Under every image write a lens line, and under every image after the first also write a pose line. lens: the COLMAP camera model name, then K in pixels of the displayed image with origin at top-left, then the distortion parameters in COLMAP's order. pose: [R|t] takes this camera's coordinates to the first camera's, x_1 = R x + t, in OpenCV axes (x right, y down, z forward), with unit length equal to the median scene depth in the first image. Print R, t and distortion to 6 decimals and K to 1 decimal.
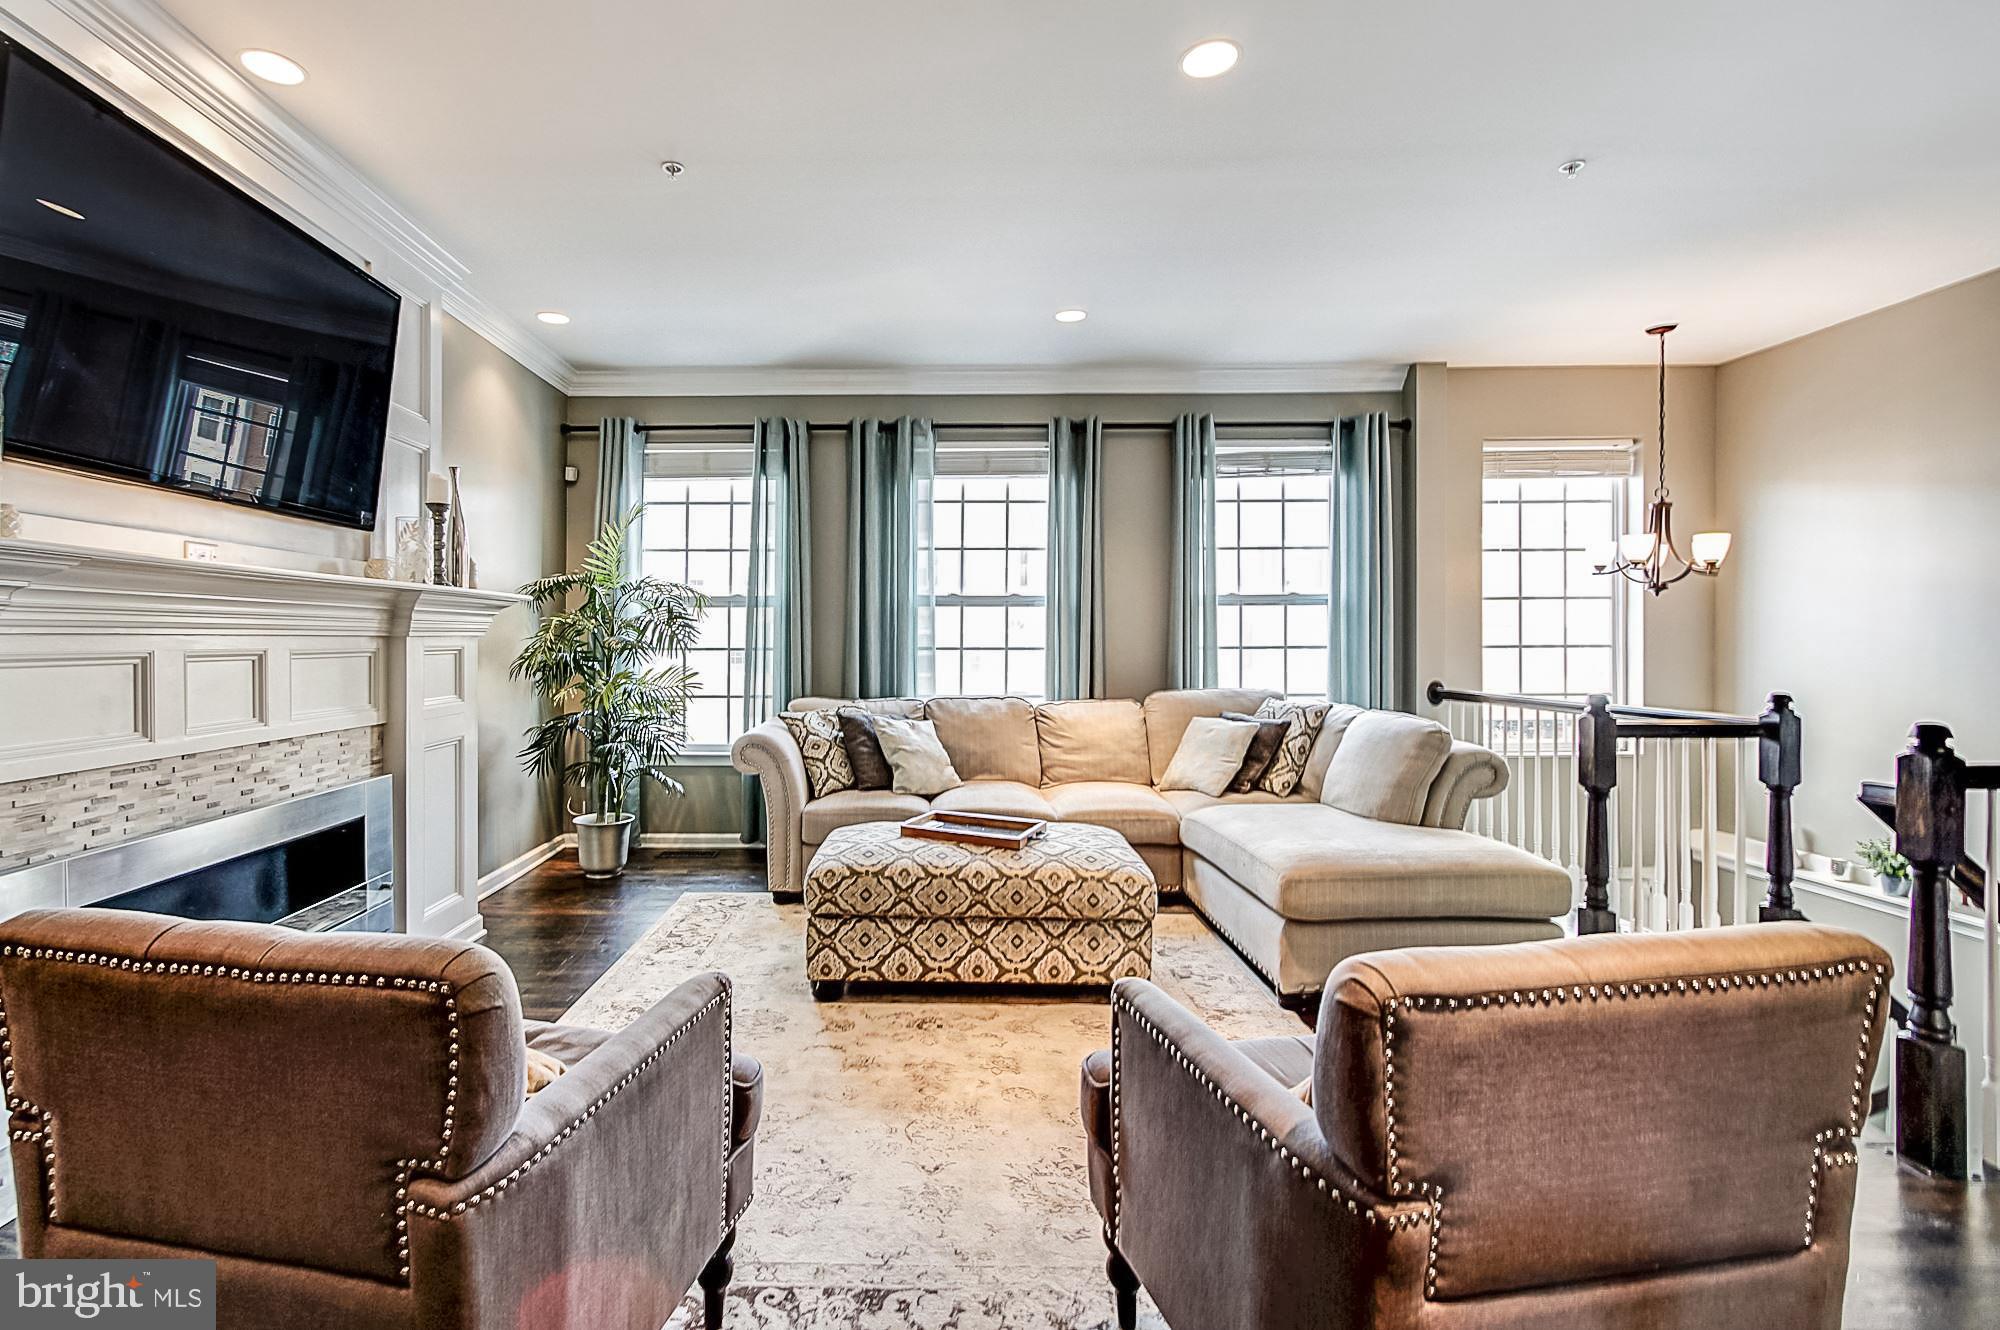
lens RADIAL K [[915.9, 0, 974.0], [0, 915.9, 605.9], [0, 0, 1]] dist [-0.001304, 0.000351]
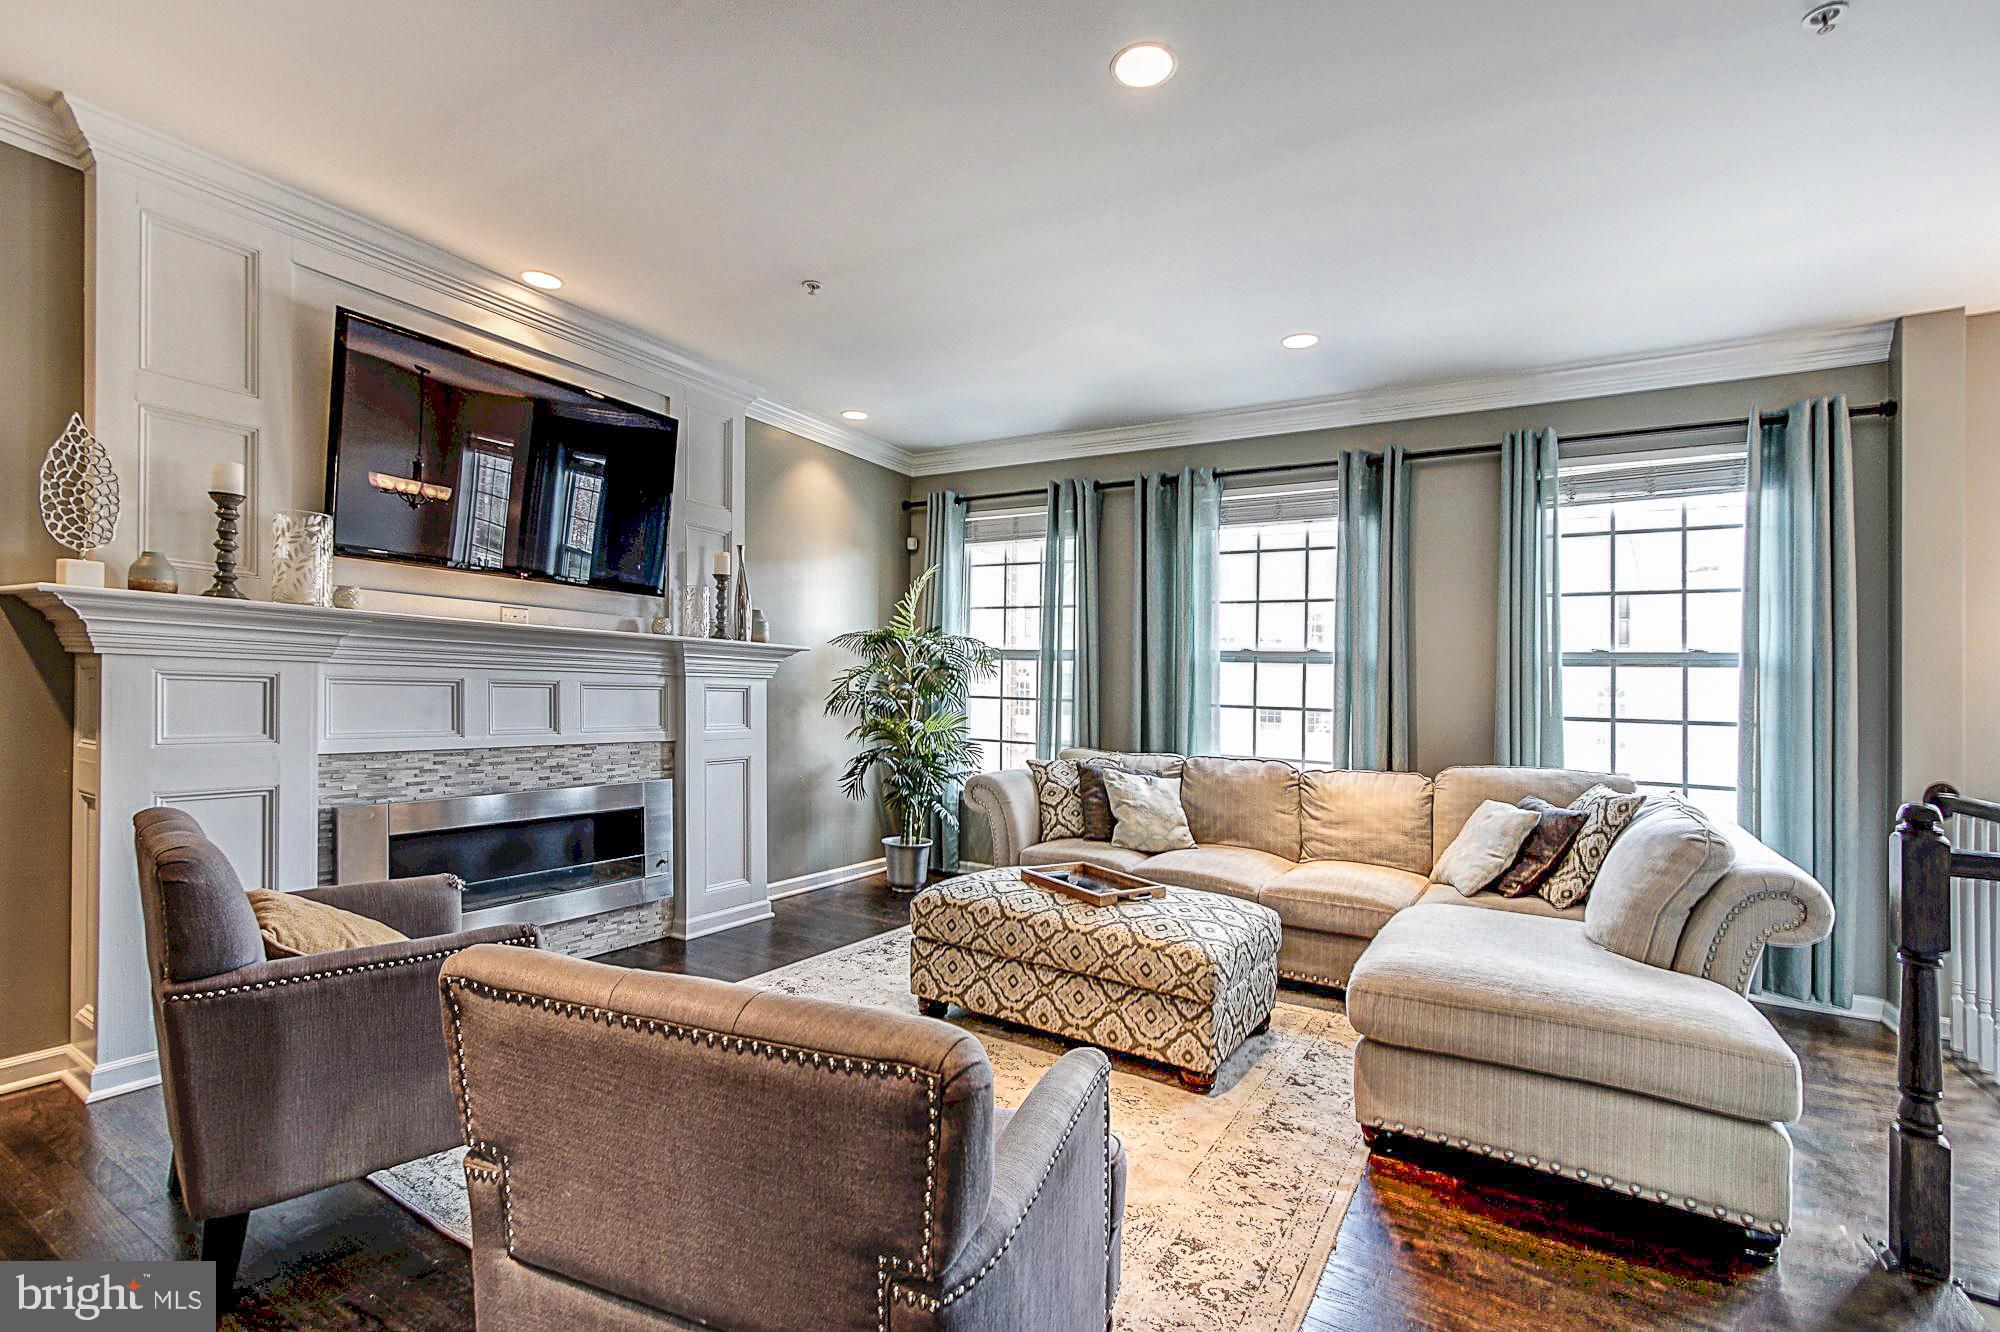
lens RADIAL K [[923.3, 0, 999.1], [0, 923.3, 661.9], [0, 0, 1]] dist [-0.000683, 0.000432]
pose [[0.853196, 0.014008, -0.521402, 0.324447], [-0.014956, 0.999885, 0.002390, 0.002087], [0.521376, 0.005759, 0.853308, 0.068018]]
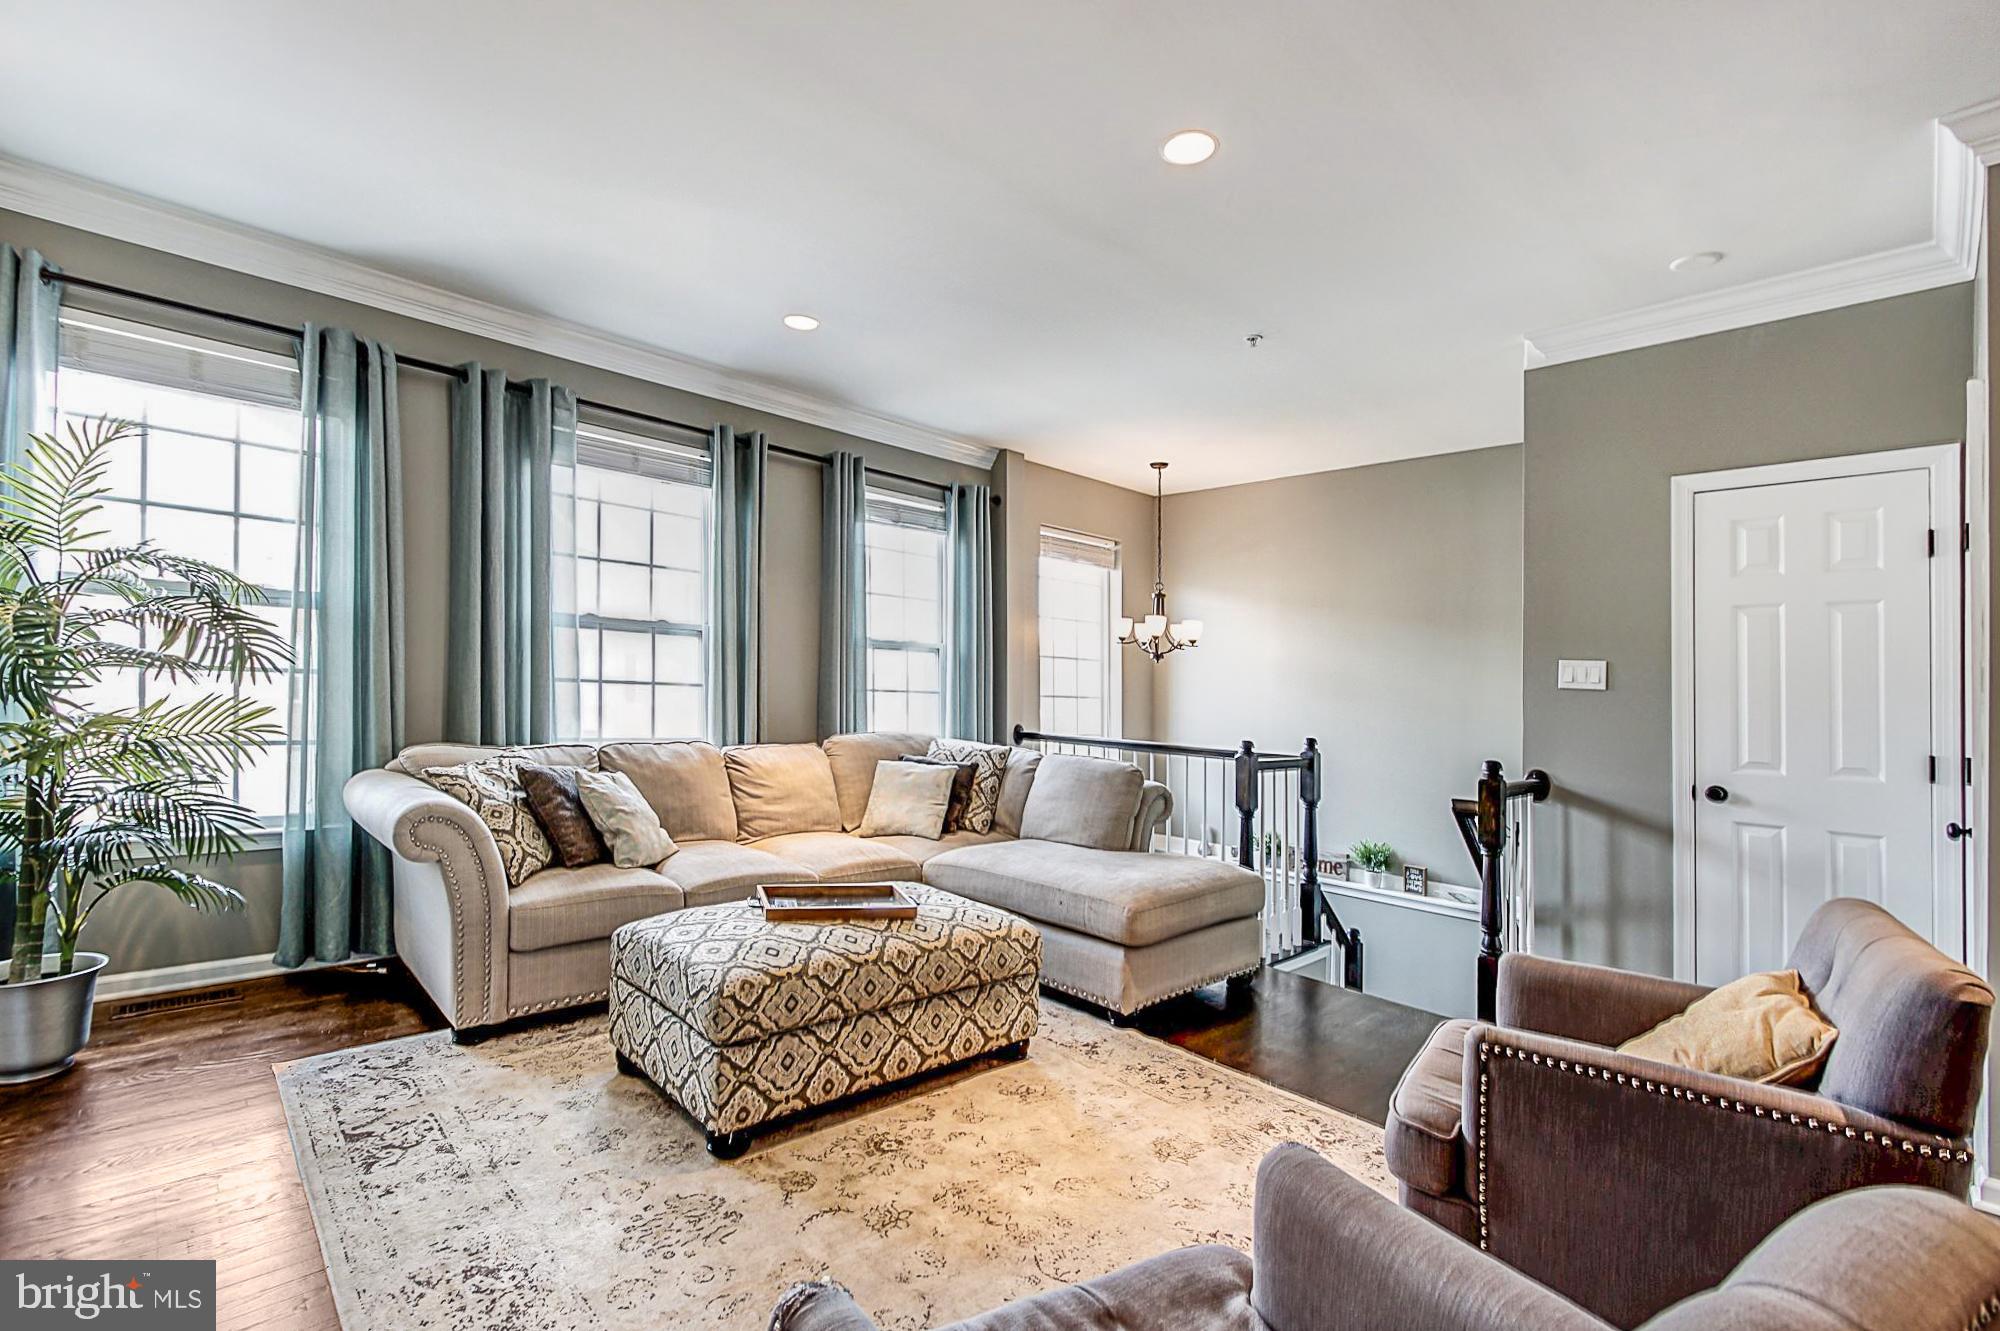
lens RADIAL K [[880.7, 0, 993.6], [0, 880.7, 657.4], [0, 0, 1]] dist [-0.000737, 0.000531]
pose [[0.742518, 0.056058, 0.667477, -0.335856], [-0.067551, 0.997678, -0.008644, 0.010125], [-0.666411, -0.038671, 0.744581, 0.222361]]
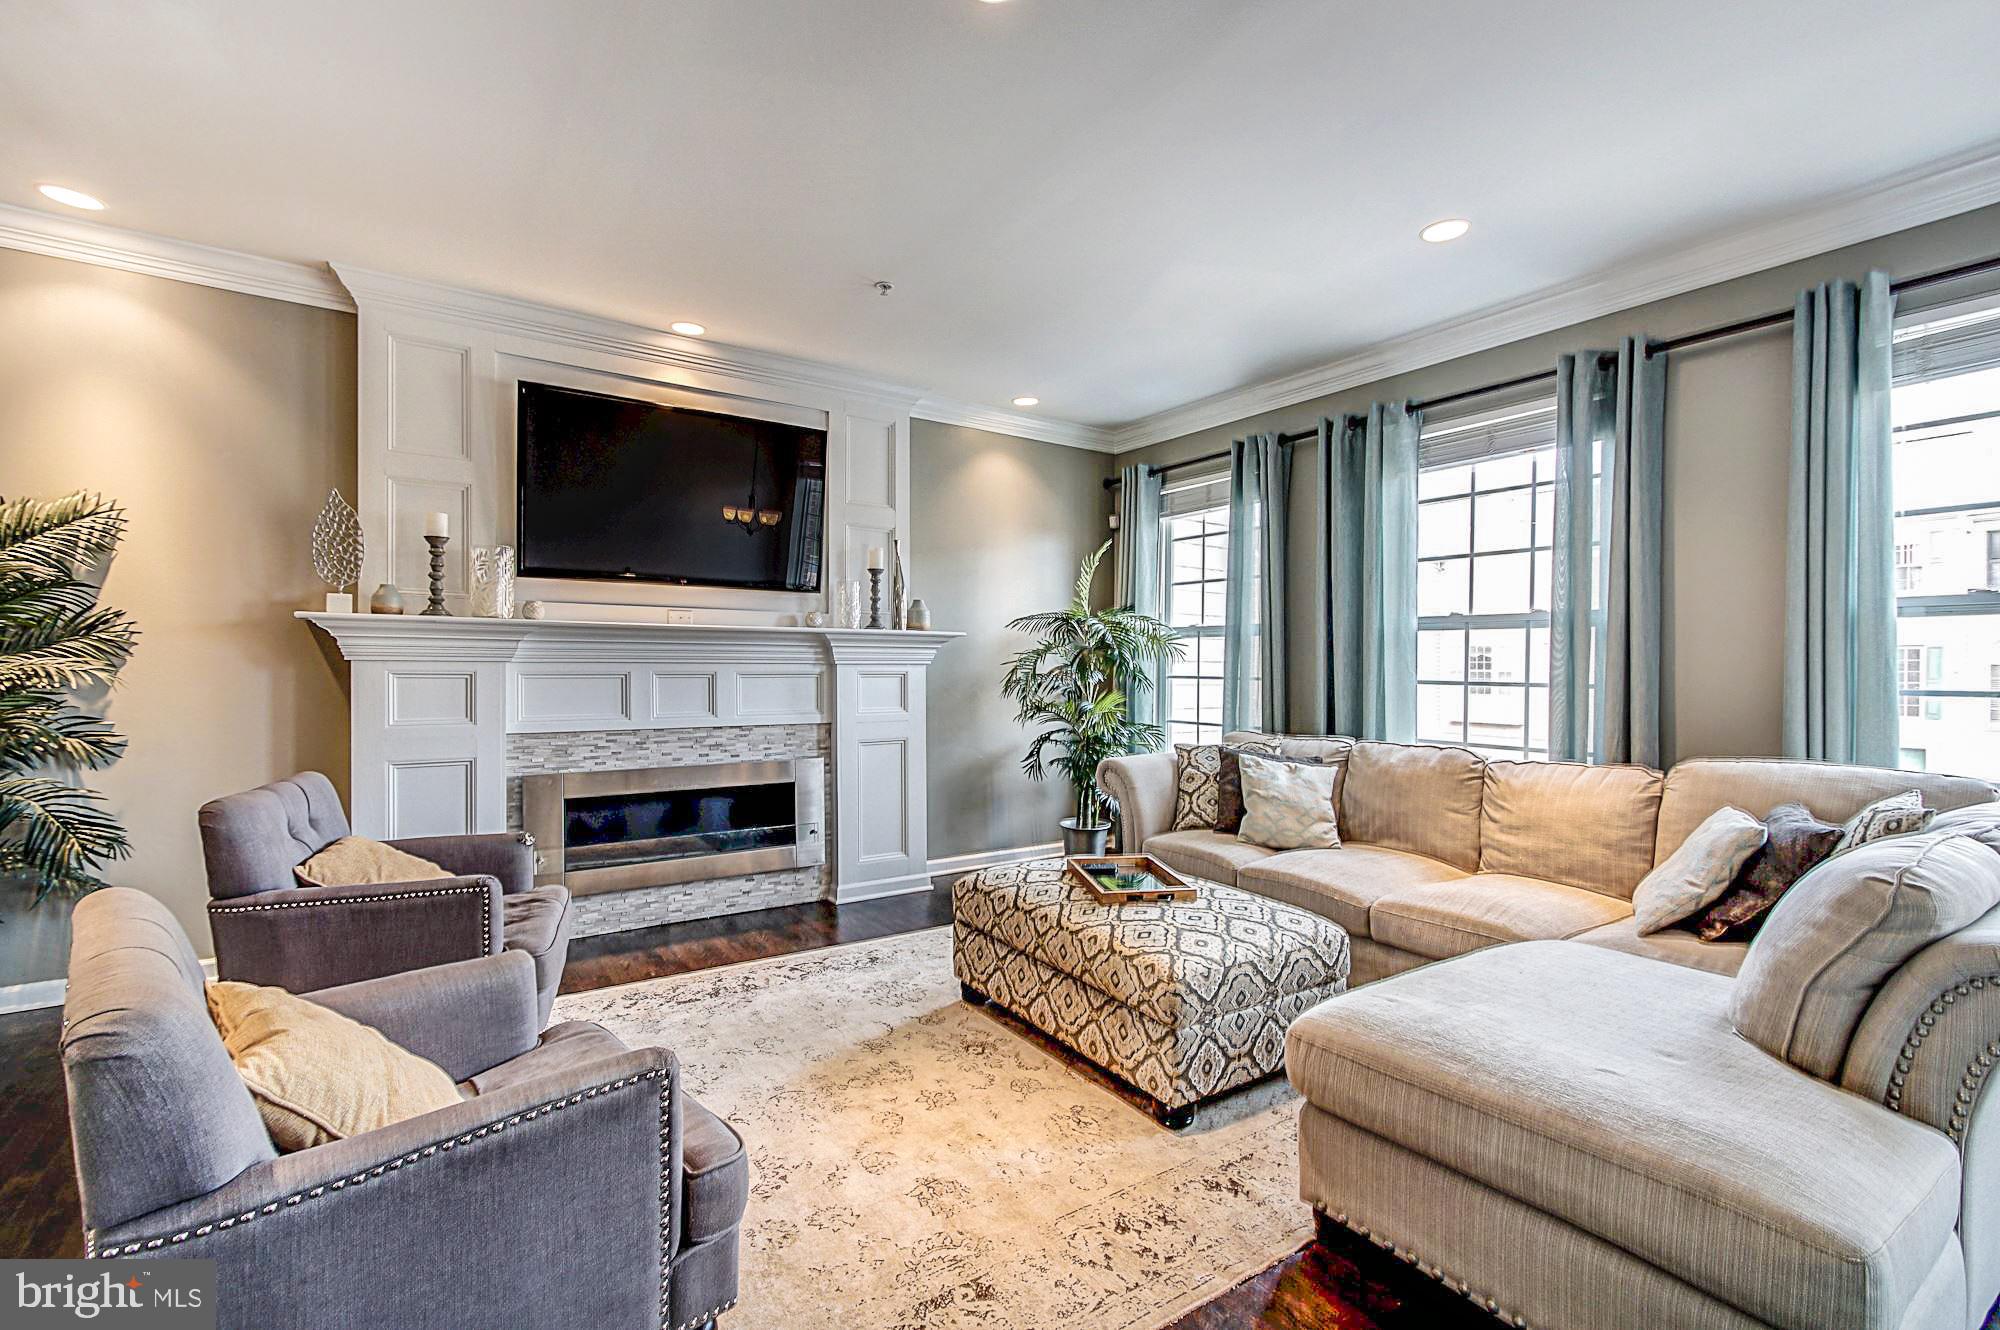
lens RADIAL K [[901.2, 0, 994.4], [0, 901.2, 657.7], [0, 0, 1]] dist [-0.000421, 0.000524]
pose [[0.553717, -0.000430, -0.832705, 0.502513], [0.022639, 0.999638, 0.014538, 0.005806], [0.832397, -0.026902, 0.553526, 0.297772]]
